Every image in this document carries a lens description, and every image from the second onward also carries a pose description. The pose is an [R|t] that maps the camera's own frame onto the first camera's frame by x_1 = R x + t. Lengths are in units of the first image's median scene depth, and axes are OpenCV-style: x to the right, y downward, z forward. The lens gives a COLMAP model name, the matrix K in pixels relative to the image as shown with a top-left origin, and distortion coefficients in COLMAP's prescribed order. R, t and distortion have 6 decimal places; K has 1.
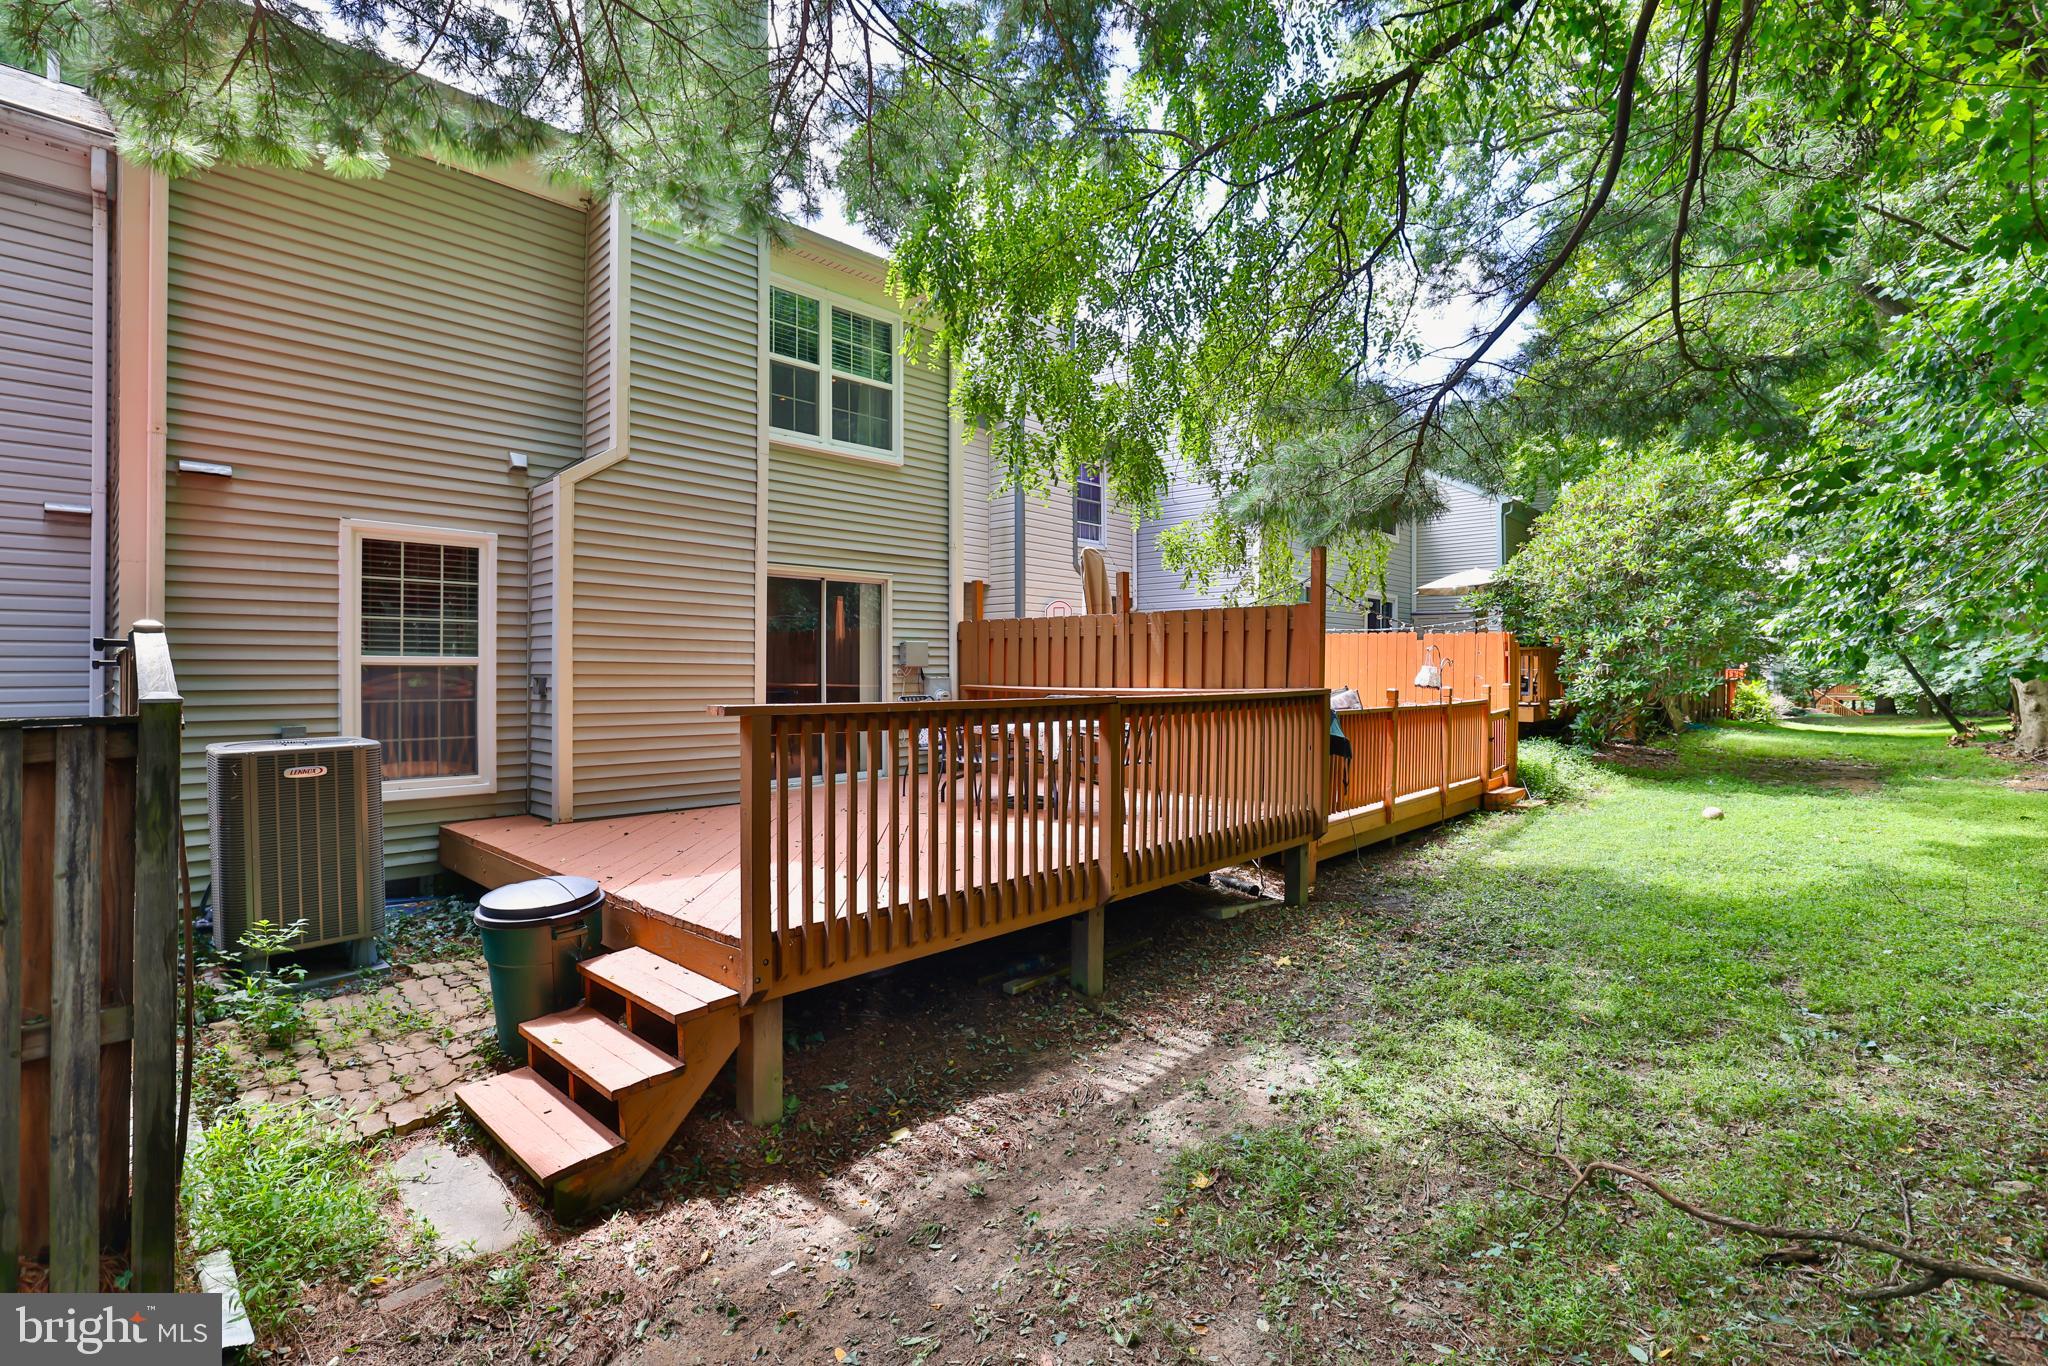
lens RADIAL K [[941.0, 0, 1011.4], [0, 941.0, 674.2], [0, 0, 1]] dist [-0.041167, 0.012474]
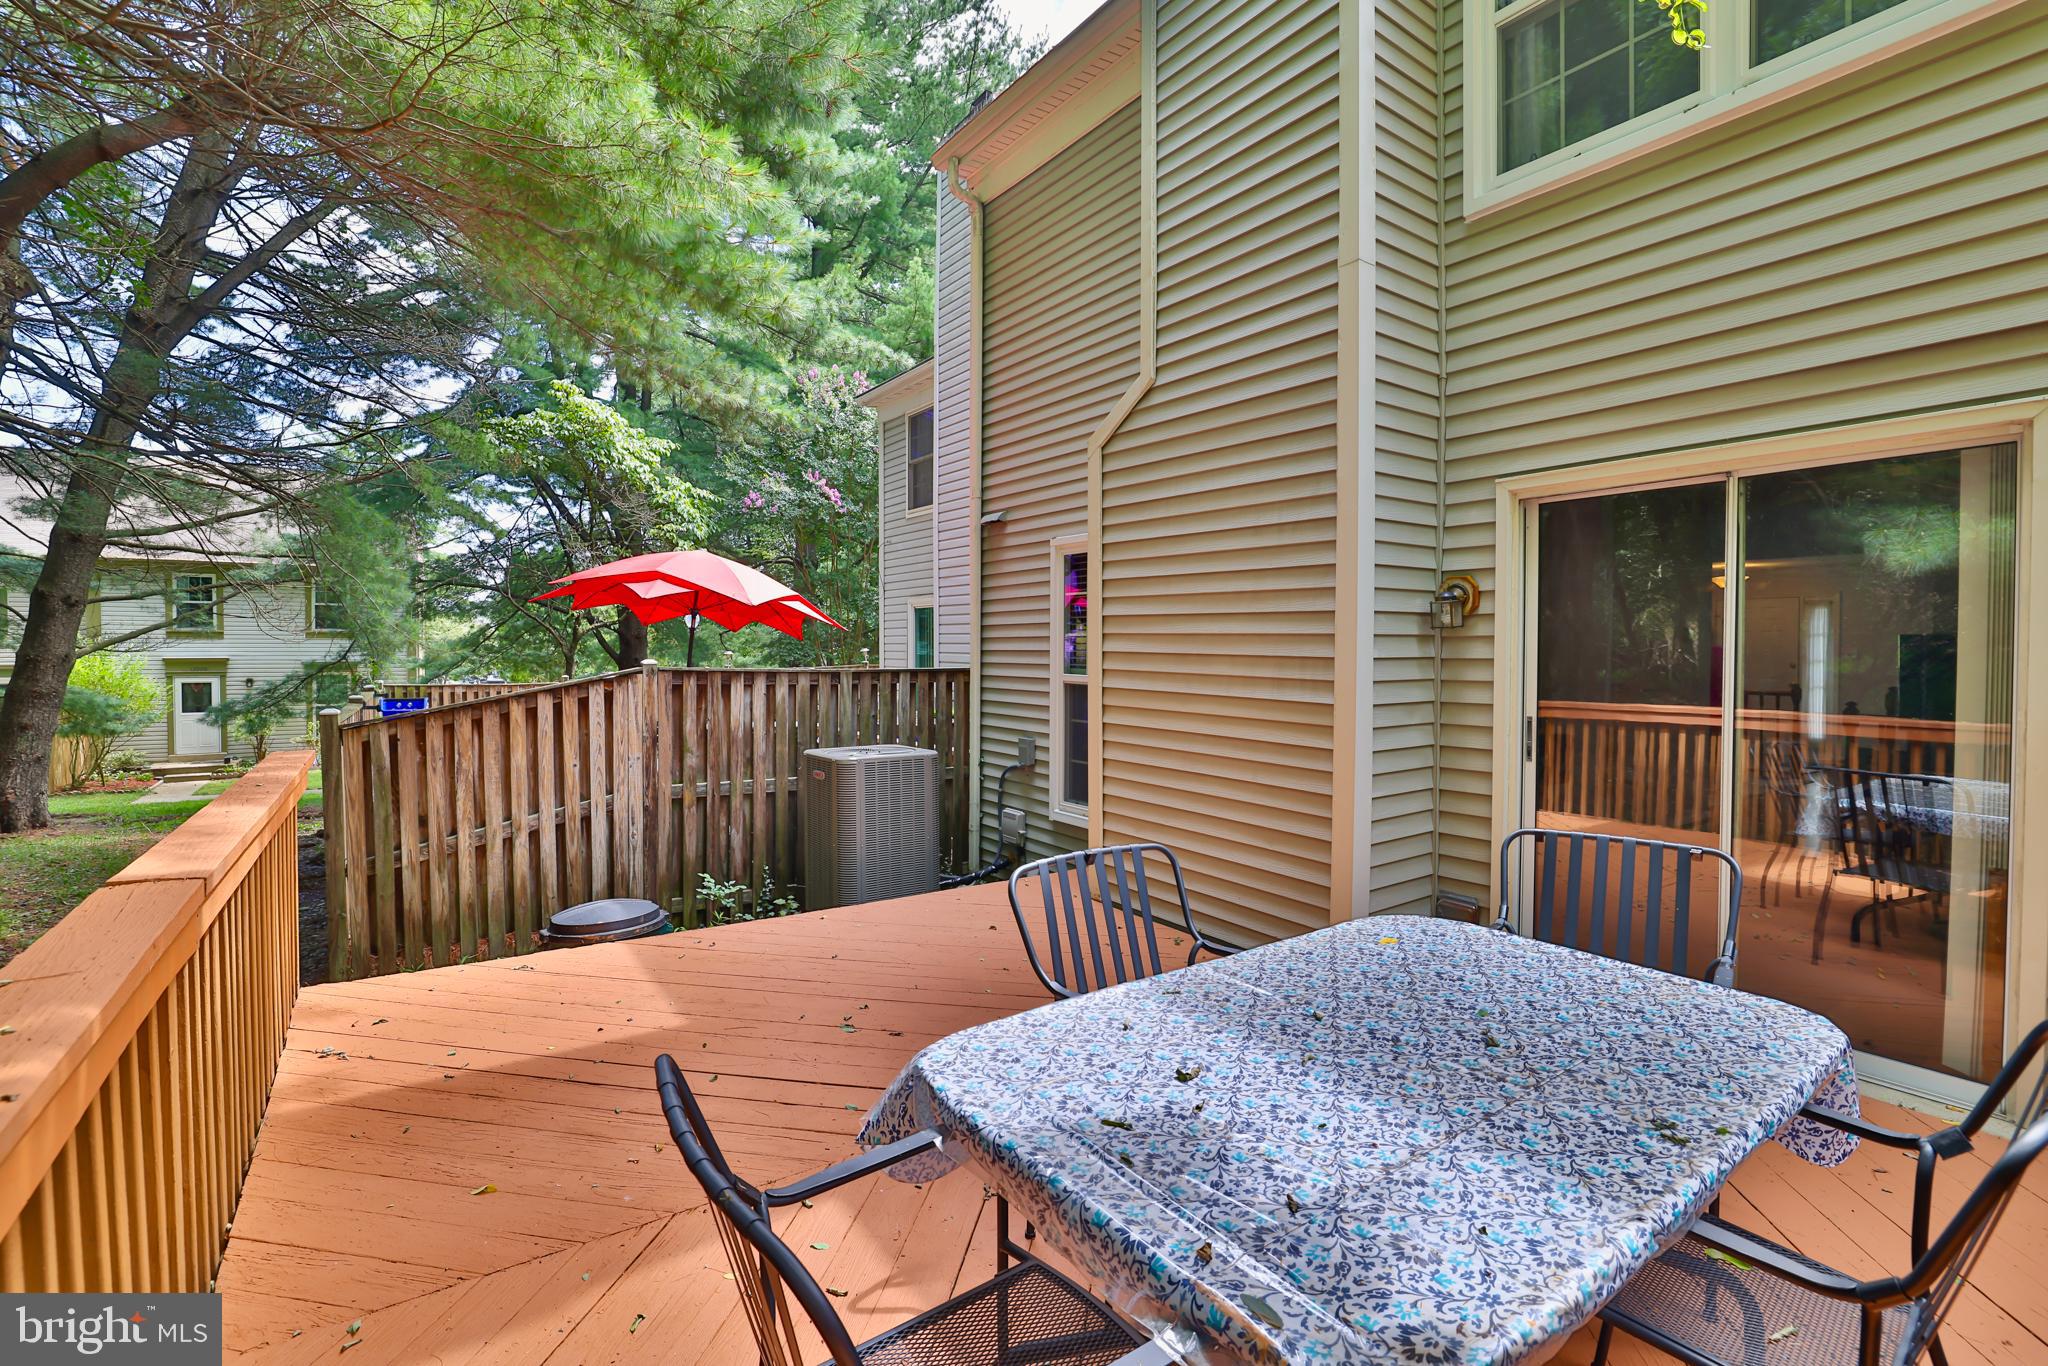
lens RADIAL K [[941.0, 0, 998.9], [0, 941.0, 673.4], [0, 0, 1]] dist [-0.041167, 0.012474]
pose [[-0.224930, 0.025993, -0.974028, 0.294806], [-0.006861, 0.999577, 0.028259, -0.048021], [0.974351, 0.013040, -0.224656, 1.147309]]
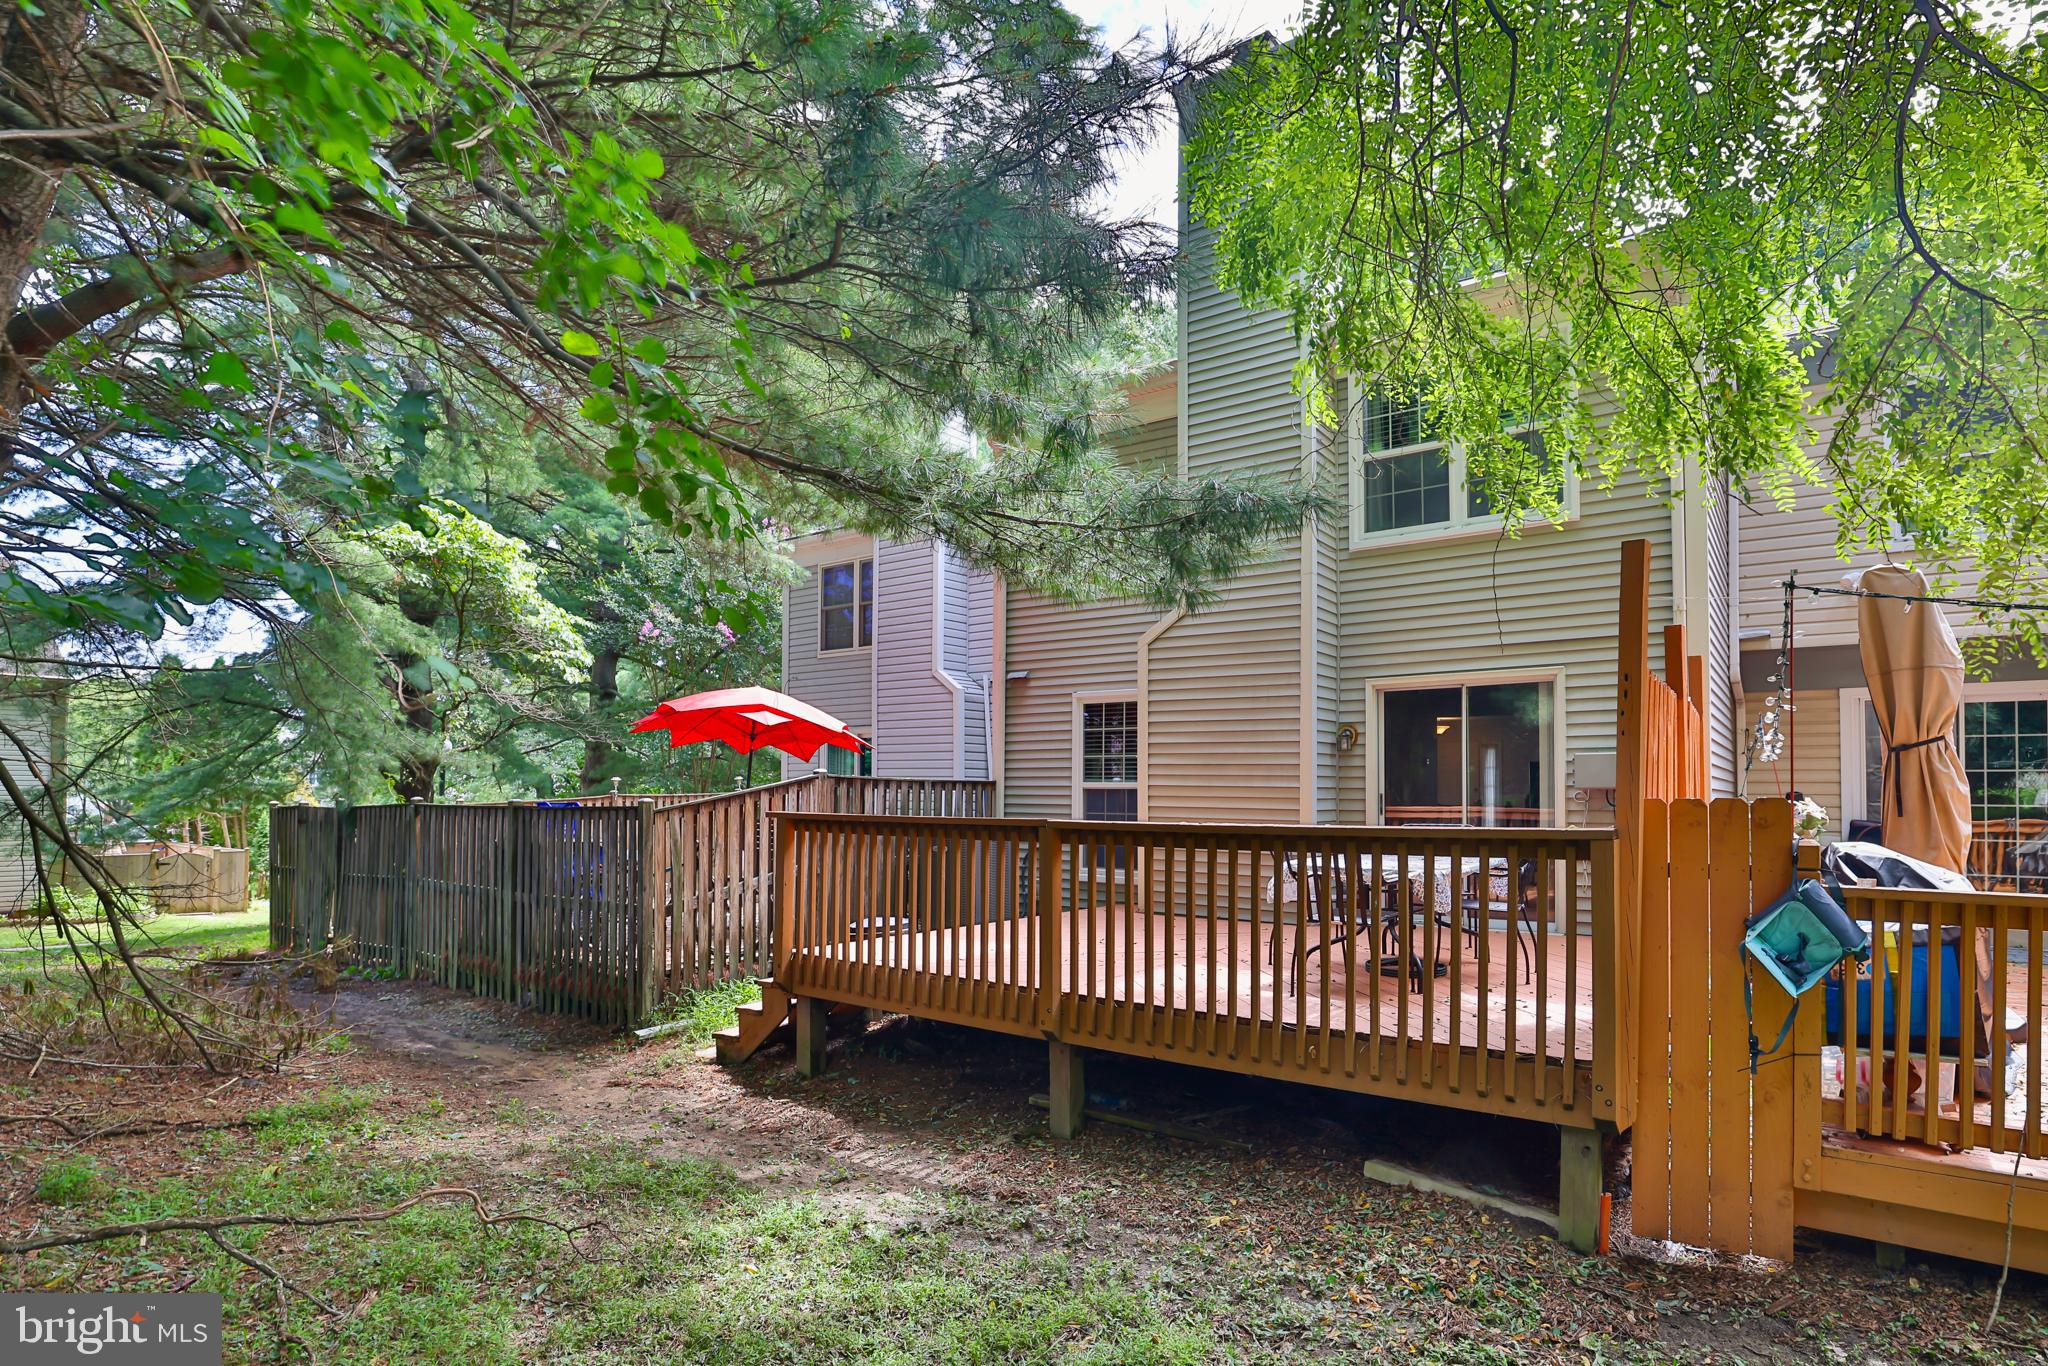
lens RADIAL K [[1061.7, 0, 1060.3], [0, 1061.7, 764.6], [0, 0, 1]] dist [-0.031243, 0.002008]
pose [[0.120181, -0.025873, -0.992415, 0.992363], [-0.009876, 0.999580, -0.027256, -0.001285], [0.992703, 0.013077, 0.119875, 0.749169]]
